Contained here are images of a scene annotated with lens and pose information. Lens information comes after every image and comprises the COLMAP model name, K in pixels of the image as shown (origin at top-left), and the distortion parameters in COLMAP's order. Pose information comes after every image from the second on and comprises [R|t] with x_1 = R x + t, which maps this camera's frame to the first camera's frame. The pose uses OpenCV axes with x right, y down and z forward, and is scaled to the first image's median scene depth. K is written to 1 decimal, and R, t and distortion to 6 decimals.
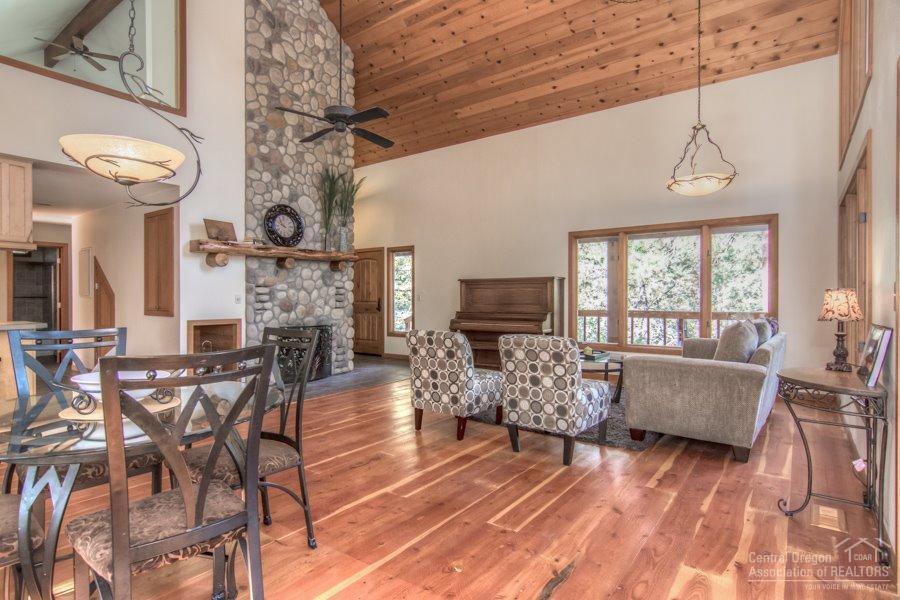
lens RADIAL K [[472.8, 0, 446.6], [0, 472.8, 299.9], [0, 0, 1]] dist [-0.001180, 0.000363]
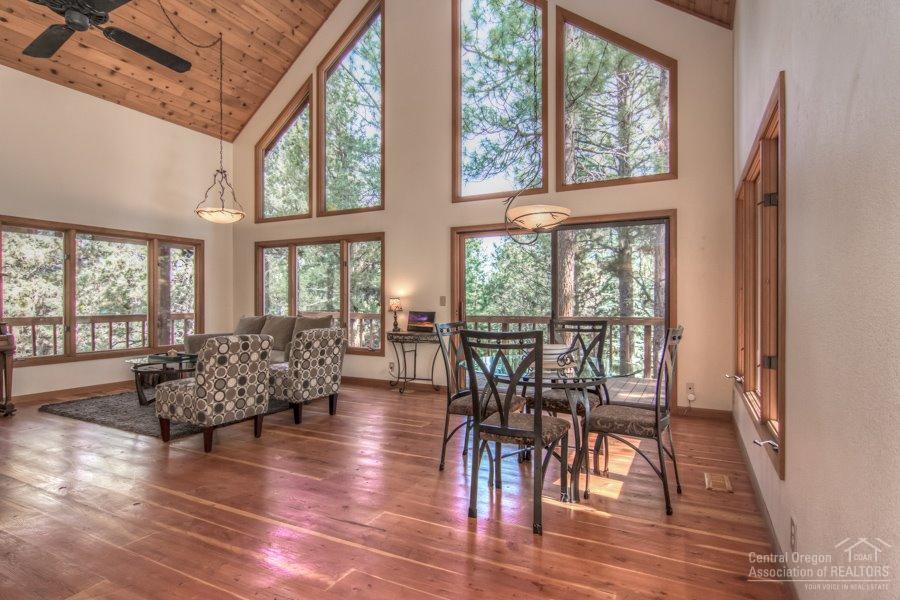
lens RADIAL K [[472.8, 0, 446.6], [0, 472.8, 299.9], [0, 0, 1]] dist [-0.001180, 0.000363]
pose [[-0.155624, 0.004132, 0.987808, -1.164436], [0.006454, 0.999974, -0.003166, -0.002545], [-0.987795, 0.005882, -0.155647, 0.809511]]
